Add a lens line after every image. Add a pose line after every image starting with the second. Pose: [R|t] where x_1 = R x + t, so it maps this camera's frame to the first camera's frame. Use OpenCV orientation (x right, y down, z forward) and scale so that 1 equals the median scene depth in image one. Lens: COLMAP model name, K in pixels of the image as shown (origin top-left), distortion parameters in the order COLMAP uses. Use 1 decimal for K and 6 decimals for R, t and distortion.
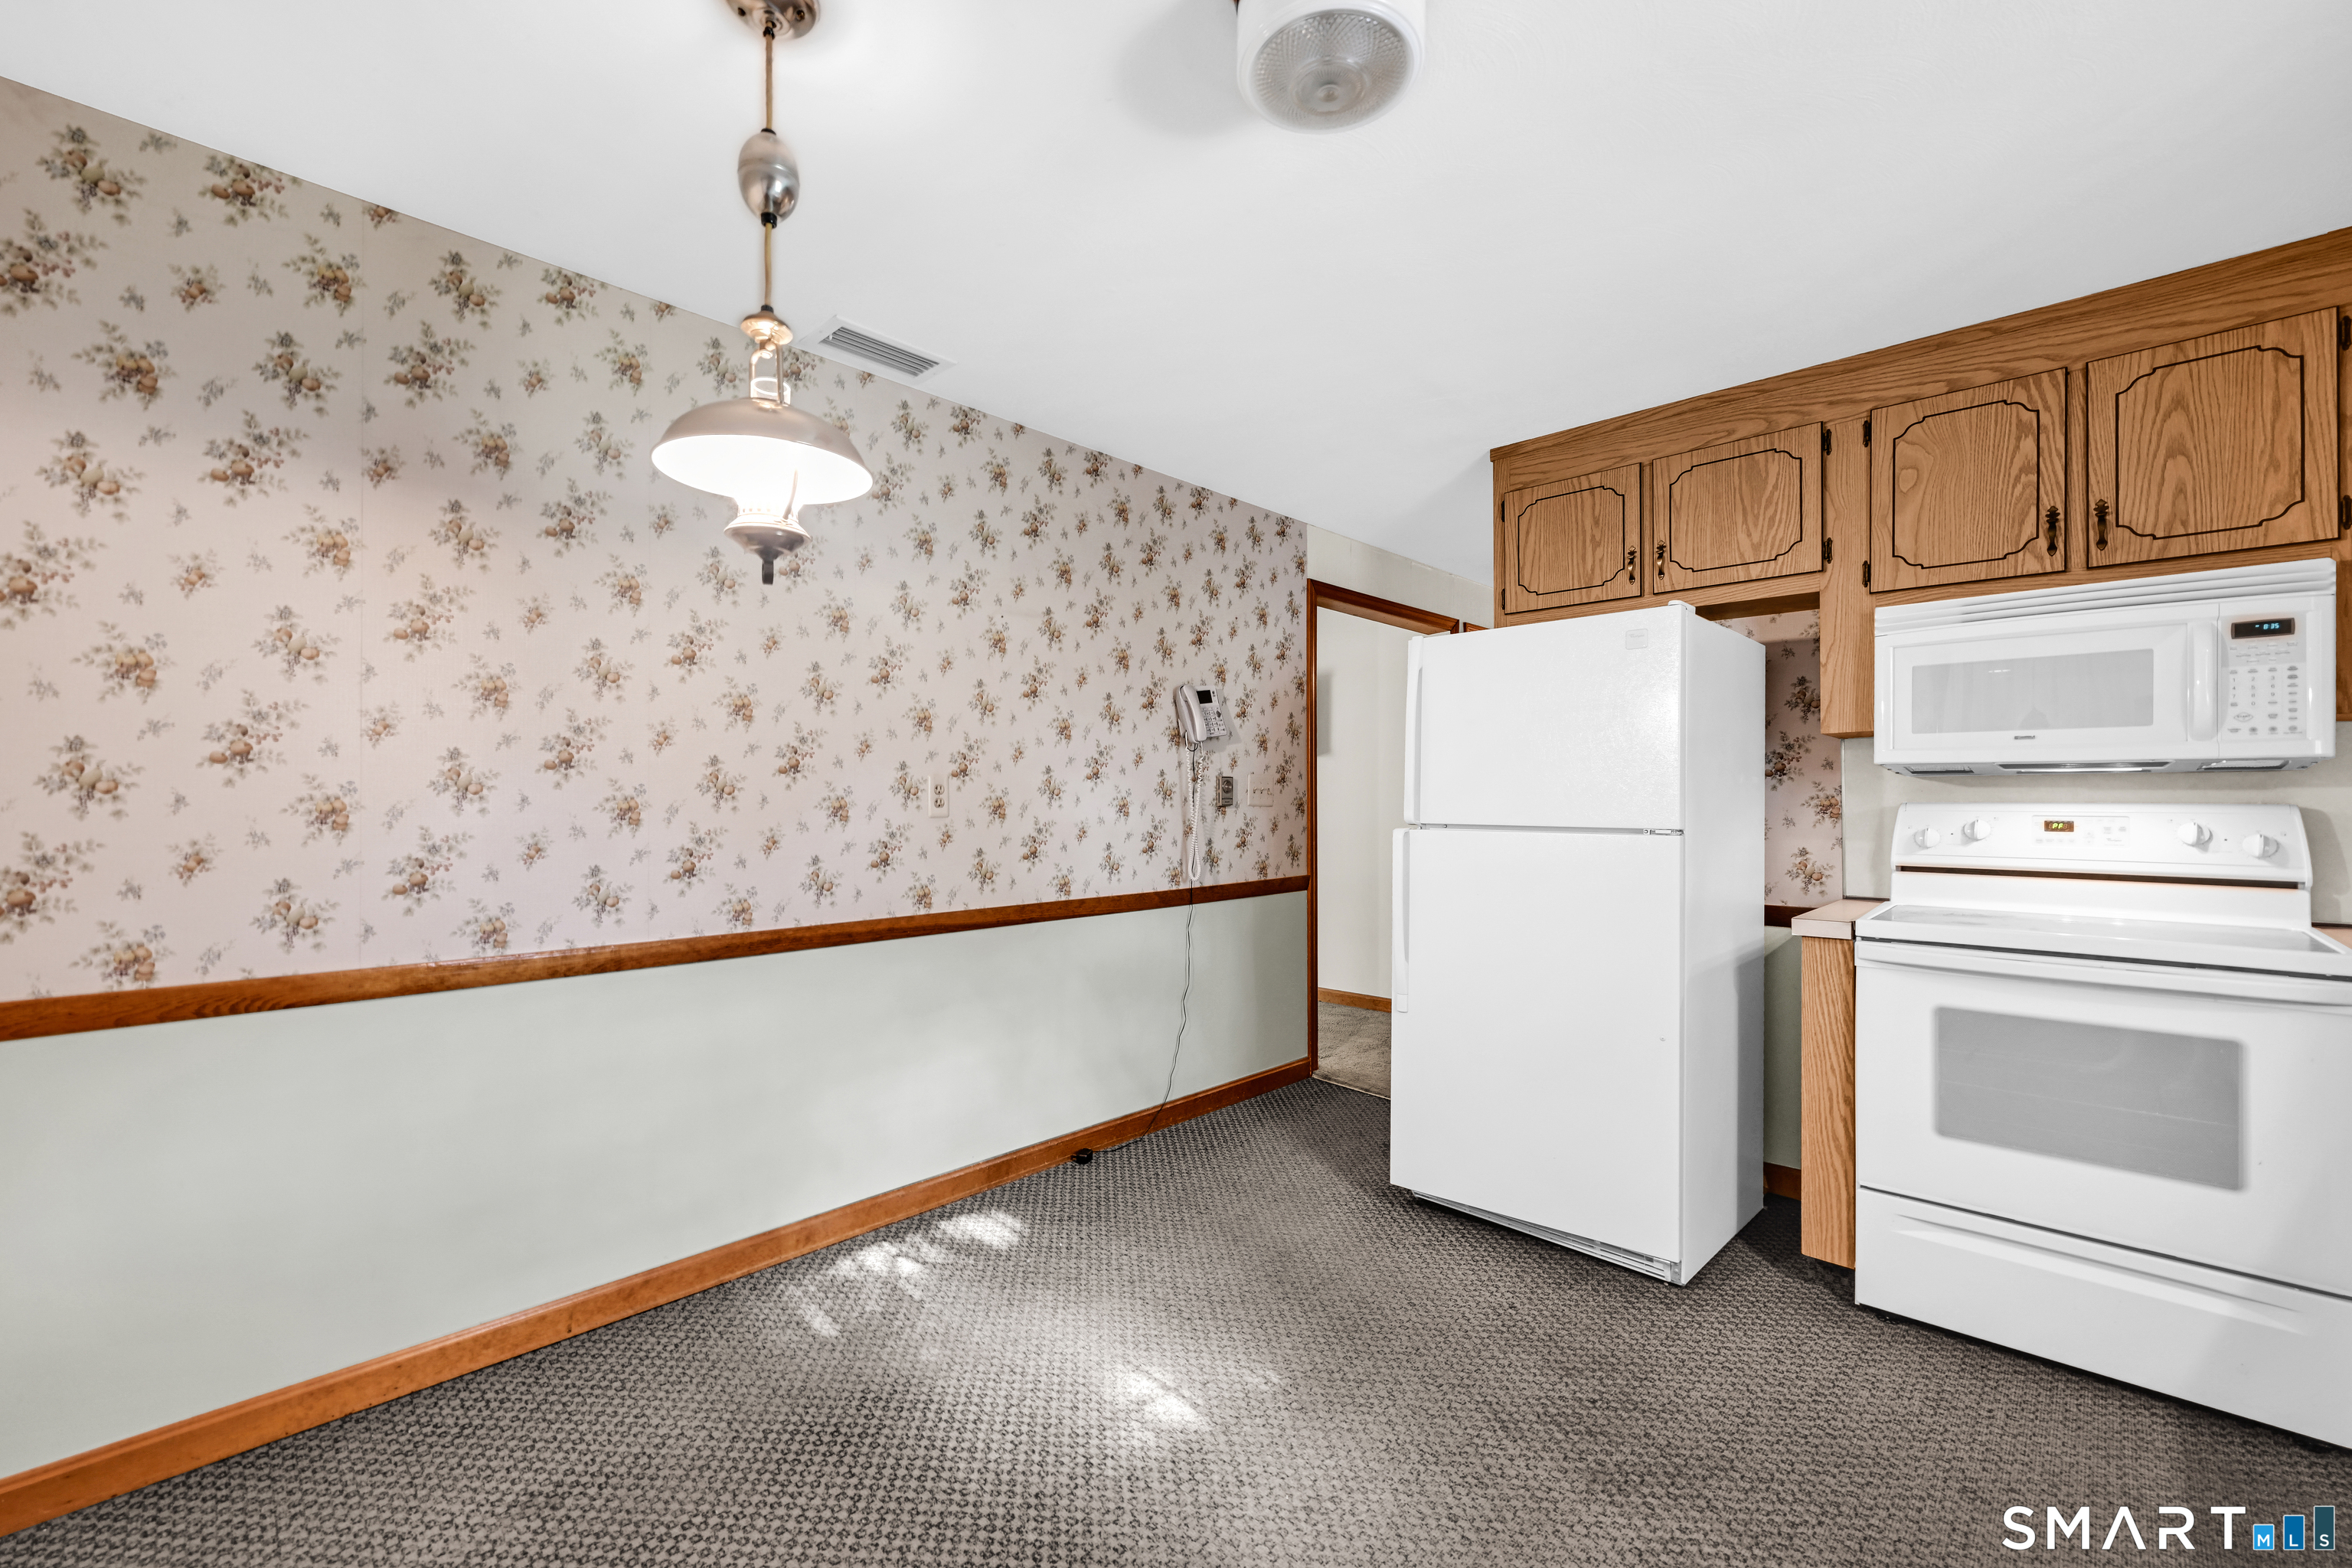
lens RADIAL K [[951.6, 0, 1173.3], [0, 951.6, 794.3], [0, 0, 1]] dist [-0.011321, -0.000002]
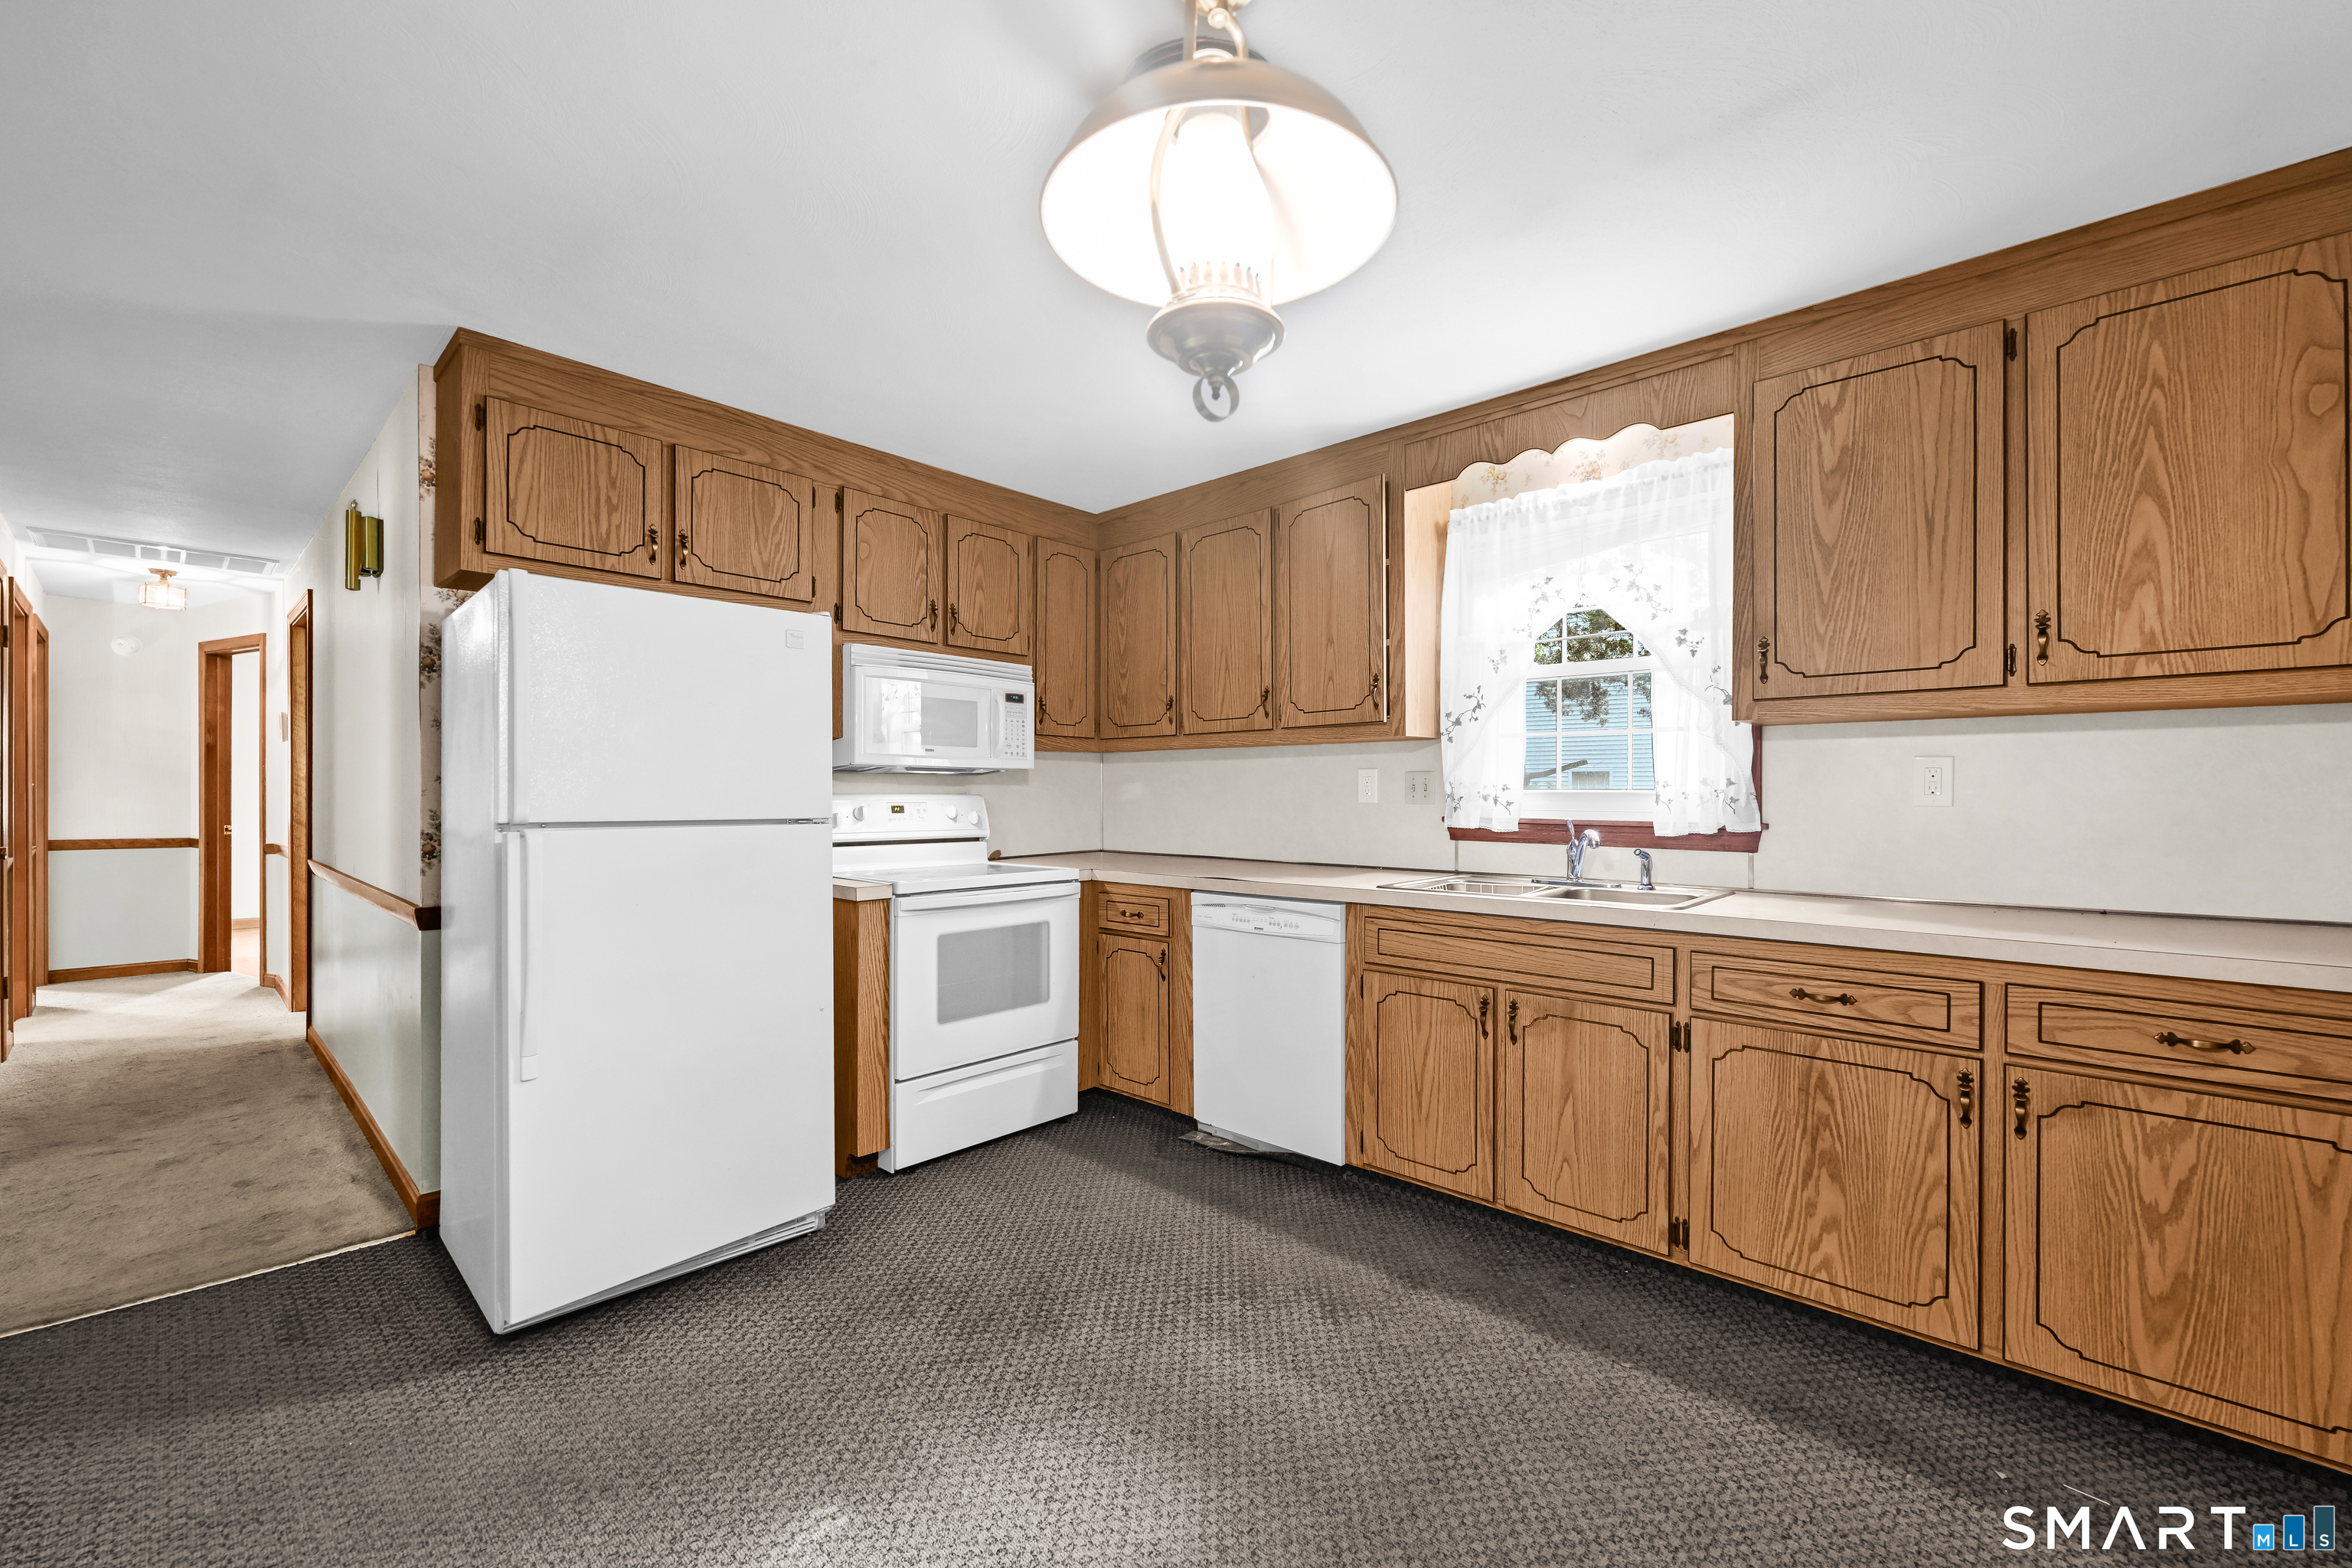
lens RADIAL K [[951.6, 0, 1173.3], [0, 951.6, 794.3], [0, 0, 1]] dist [-0.011321, -0.000002]
pose [[-0.024993, -0.001892, 0.999686, -0.606951], [-0.006002, 0.999980, 0.001742, 0.004863], [-0.999670, -0.005957, -0.025004, 0.634813]]
